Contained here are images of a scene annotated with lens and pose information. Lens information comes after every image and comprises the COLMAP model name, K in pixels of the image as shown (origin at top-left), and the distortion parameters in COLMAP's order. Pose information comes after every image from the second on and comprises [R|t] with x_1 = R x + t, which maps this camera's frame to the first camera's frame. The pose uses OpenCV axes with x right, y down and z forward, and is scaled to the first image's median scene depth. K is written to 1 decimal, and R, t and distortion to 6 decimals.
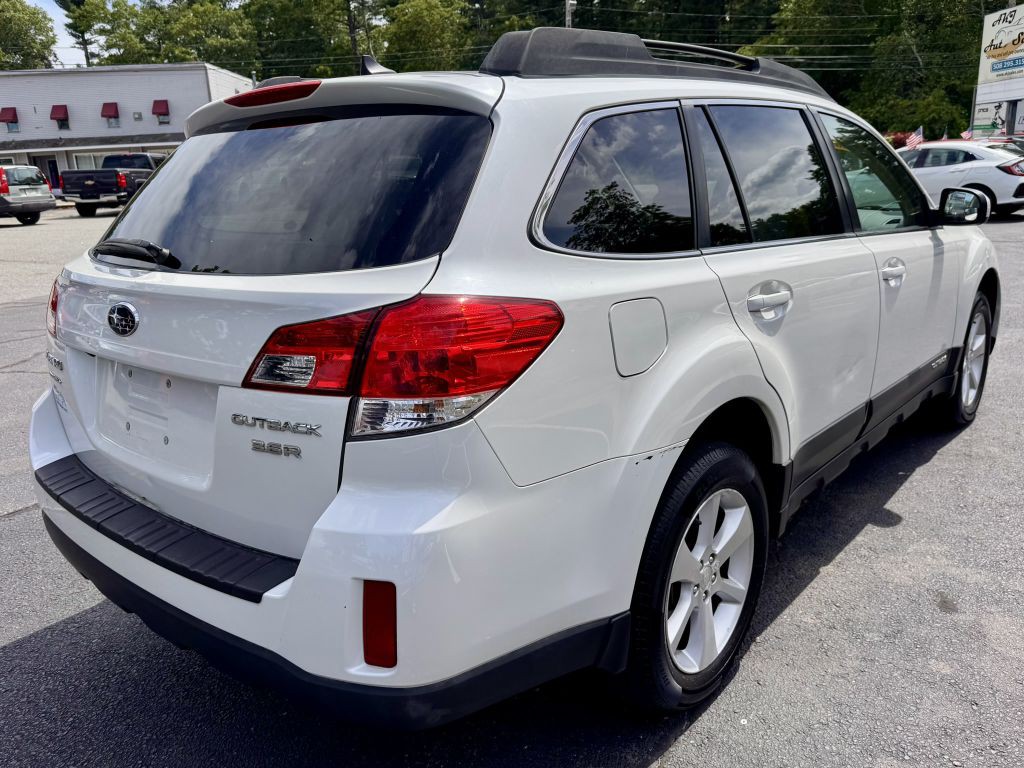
lens RADIAL K [[853.4, 0, 462.2], [0, 853.4, 367.9], [0, 0, 1]] dist [0.007988, -0.025528]
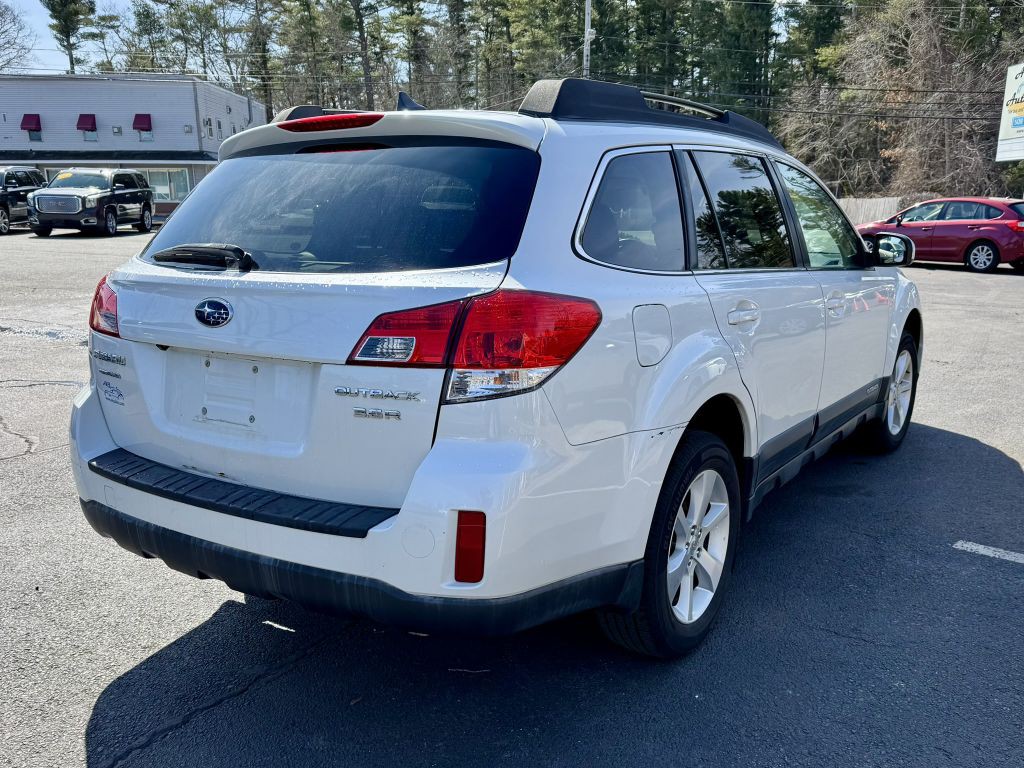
lens RADIAL K [[953.6, 0, 512.6], [0, 953.6, 422.7], [0, 0, 1]] dist [-0.002925, -0.011159]
pose [[0.987703, 0.006054, 0.156224, -0.199811], [-0.005011, 0.999962, -0.007067, 0.097110], [-0.156261, 0.006198, 0.987696, -0.315786]]
